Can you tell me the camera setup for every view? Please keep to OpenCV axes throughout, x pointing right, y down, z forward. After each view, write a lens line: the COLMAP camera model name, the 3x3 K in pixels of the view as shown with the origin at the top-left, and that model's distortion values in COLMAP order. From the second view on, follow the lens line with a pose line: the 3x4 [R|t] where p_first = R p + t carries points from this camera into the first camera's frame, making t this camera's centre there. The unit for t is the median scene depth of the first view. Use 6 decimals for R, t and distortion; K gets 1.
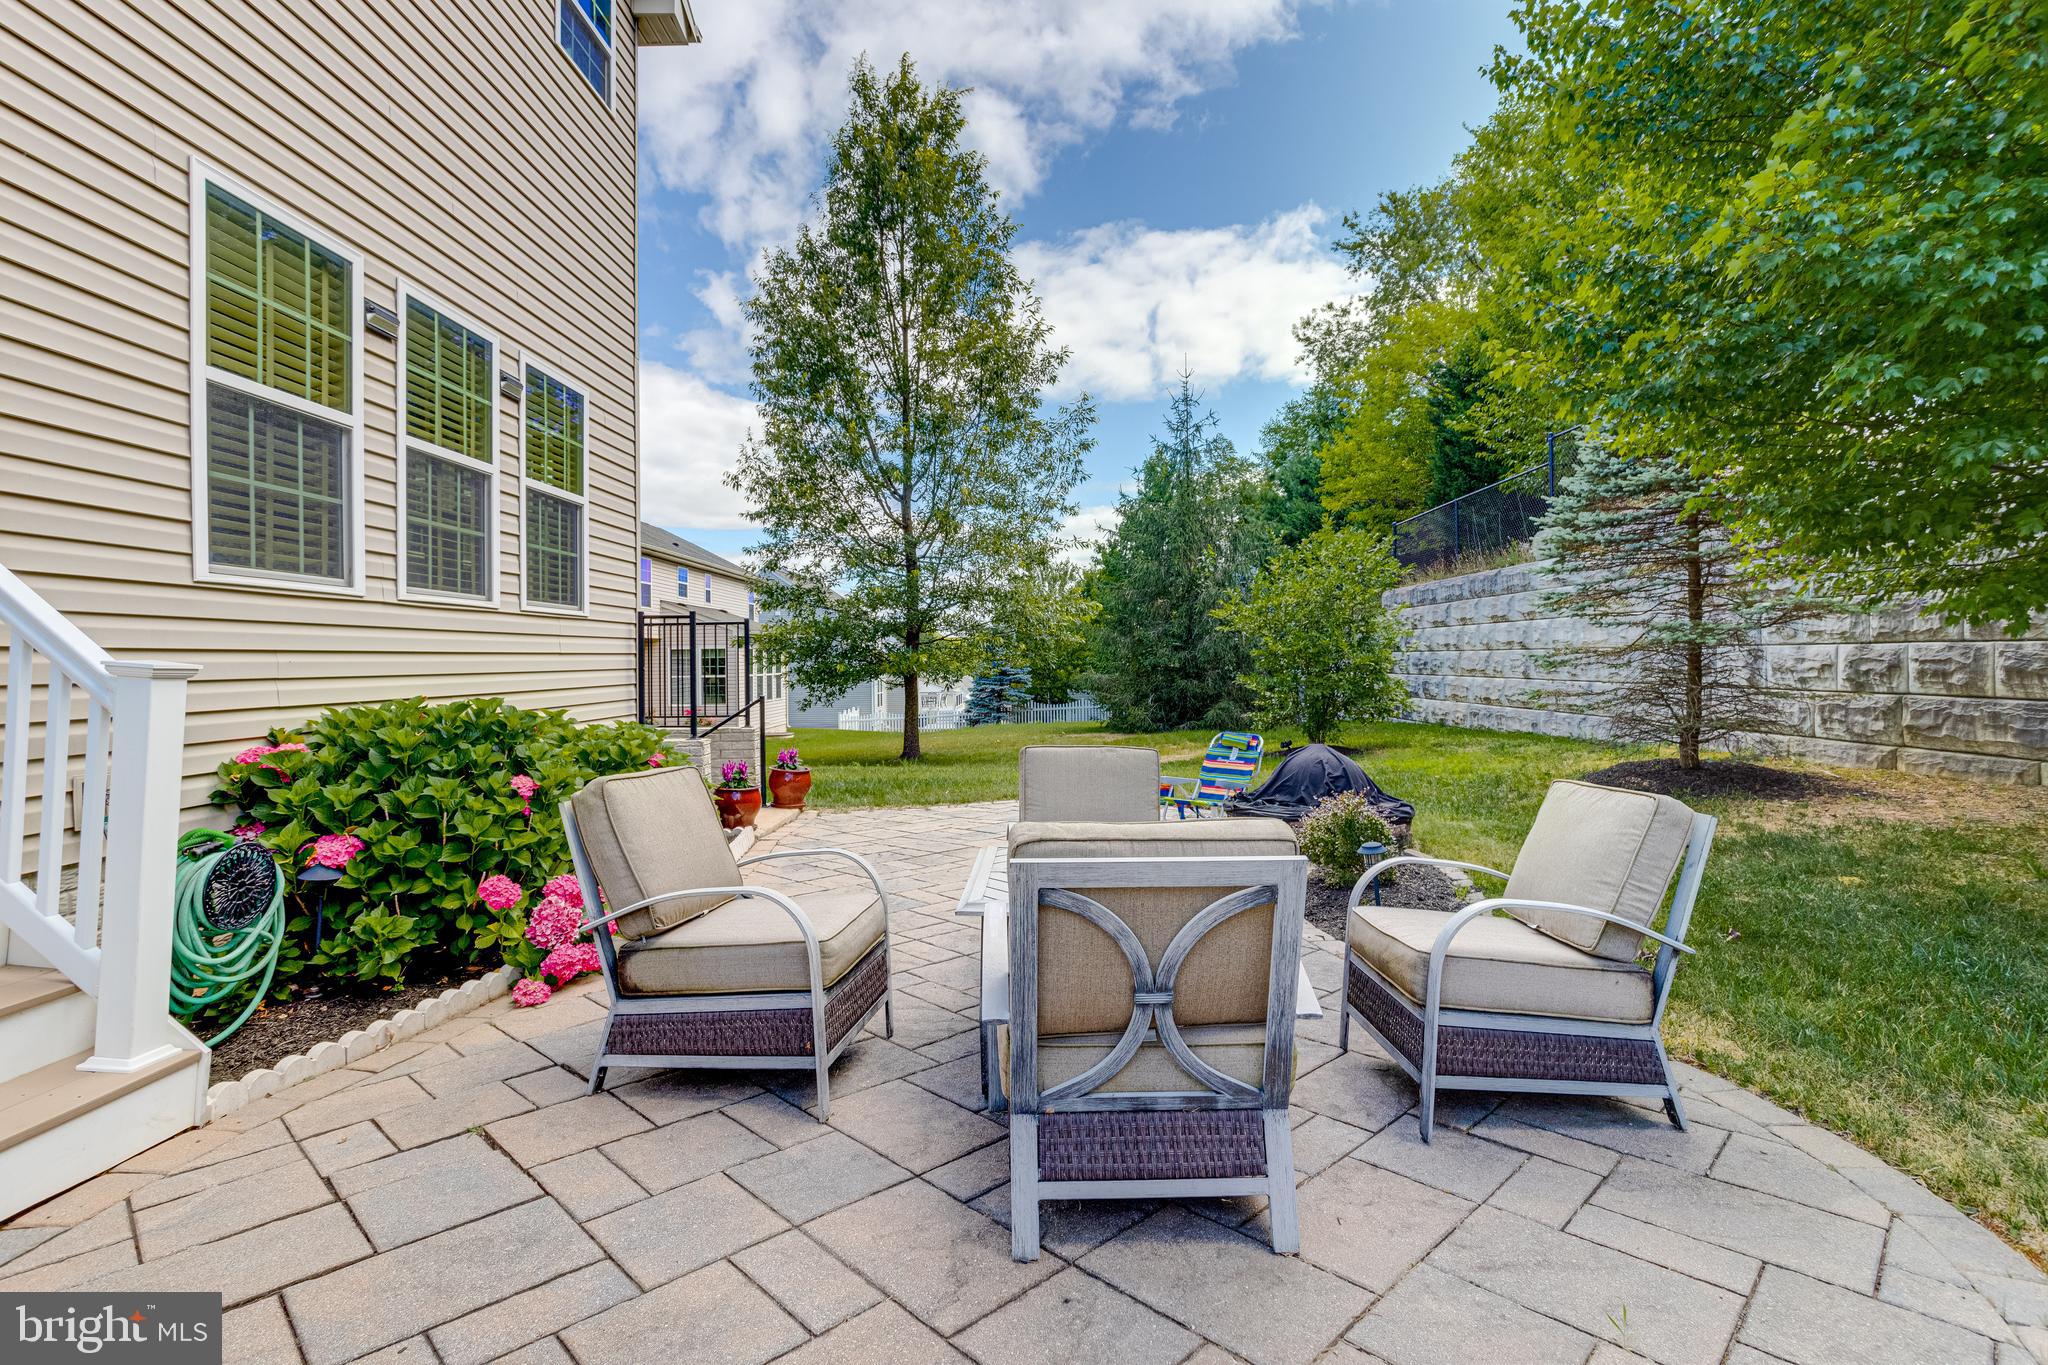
lens RADIAL K [[973.0, 0, 1067.5], [0, 973.0, 652.3], [0, 0, 1]] dist [-0.032010, 0.018253]
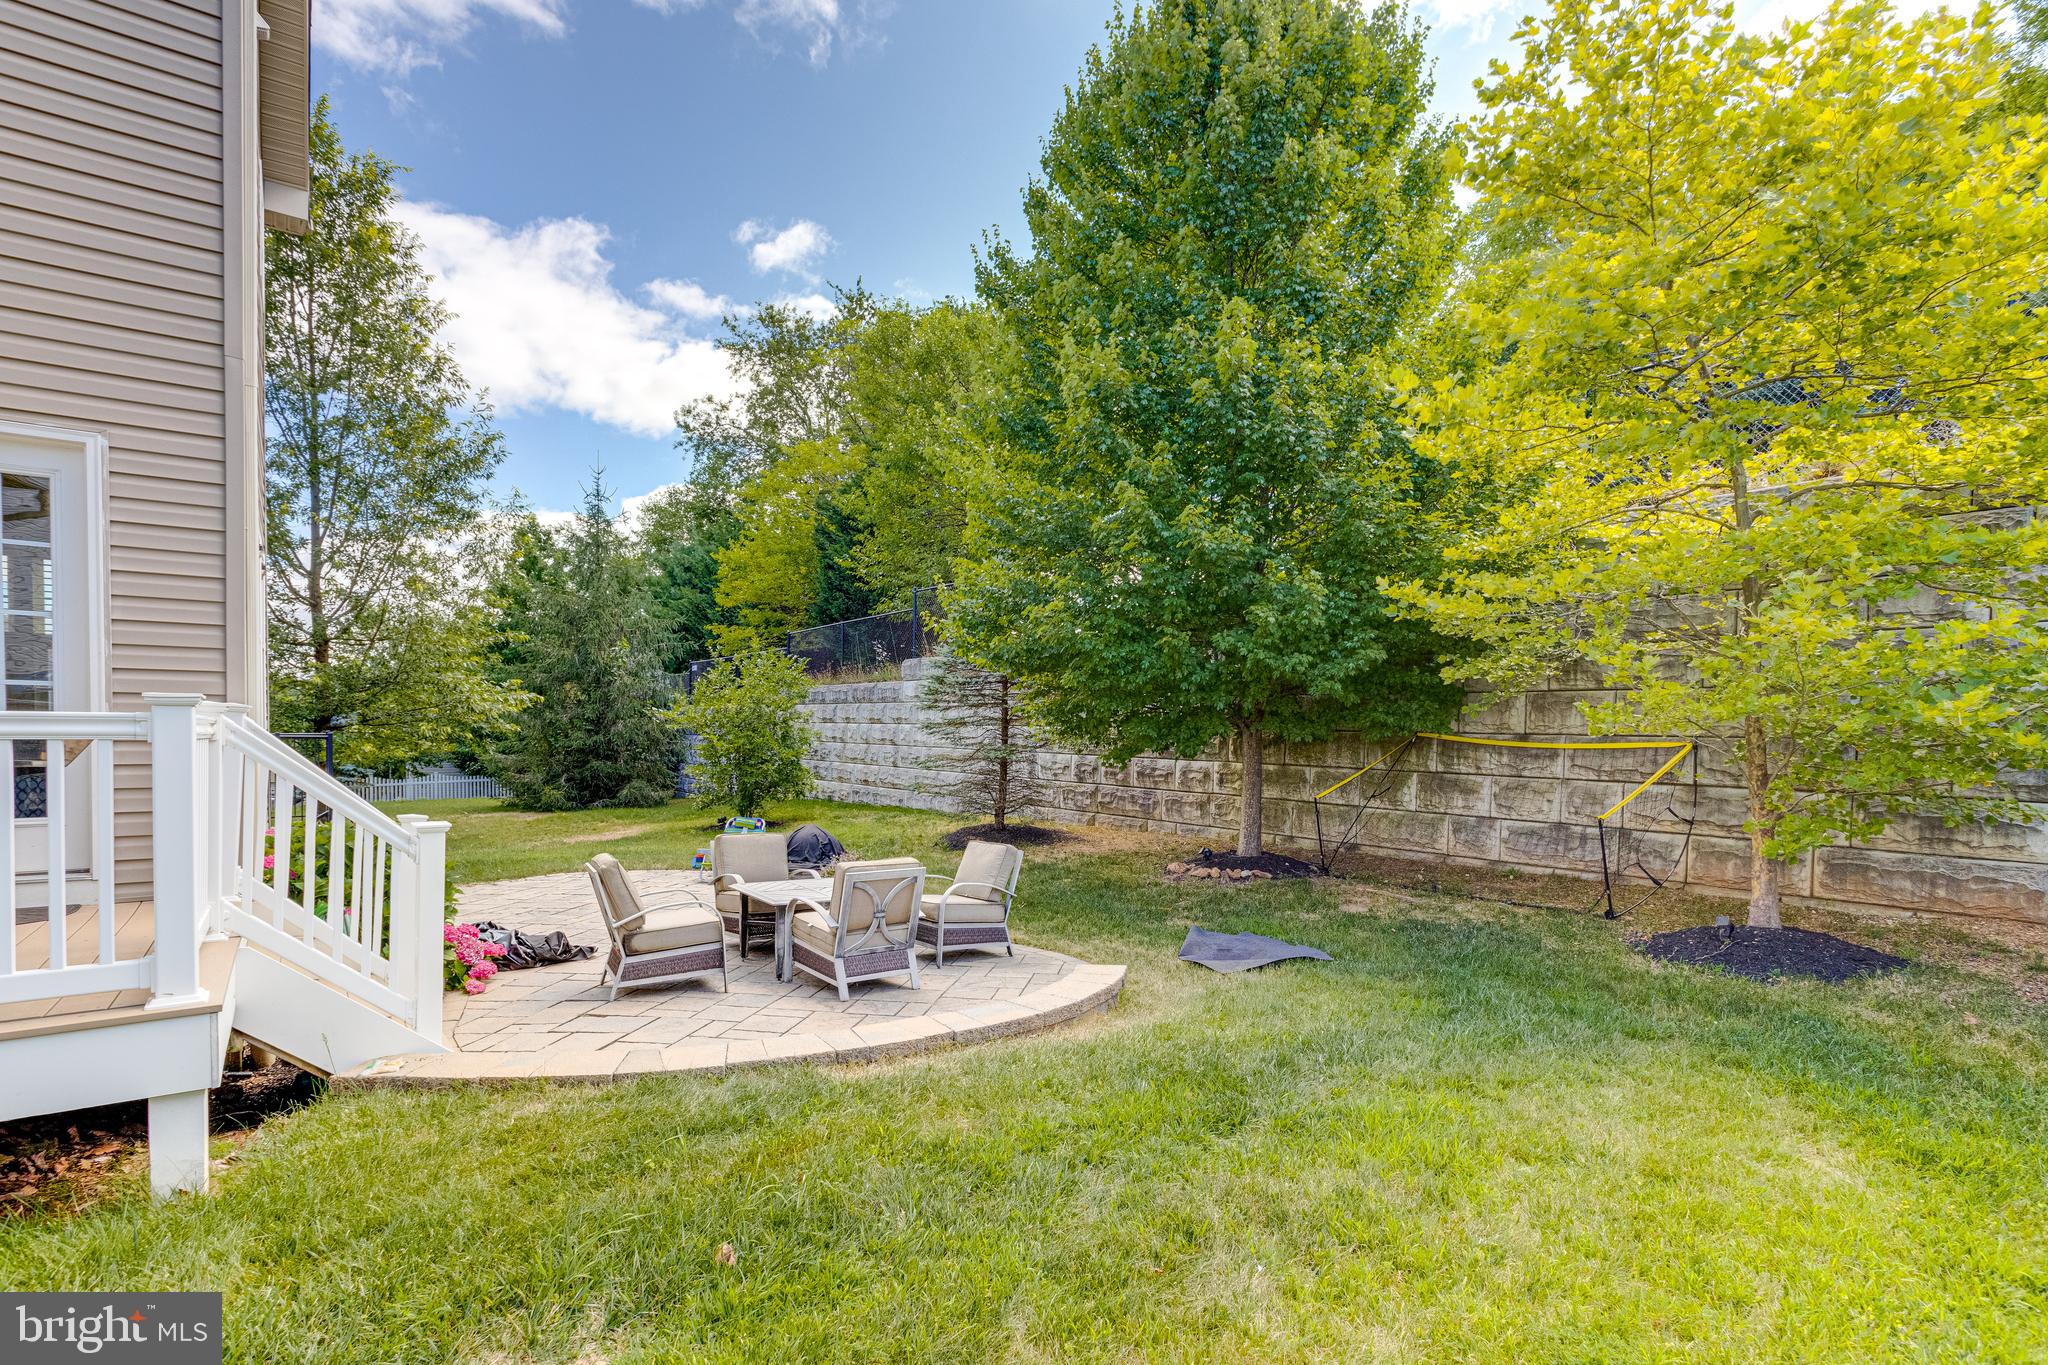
lens RADIAL K [[989.8, 0, 1029.5], [0, 989.8, 687.9], [0, 0, 1]] dist [-0.036003, 0.017963]
pose [[0.813552, 0.041592, 0.580003, -0.174857], [-0.025120, 0.999021, -0.036404, -0.035044], [-0.580949, 0.015047, 0.813801, -0.238468]]
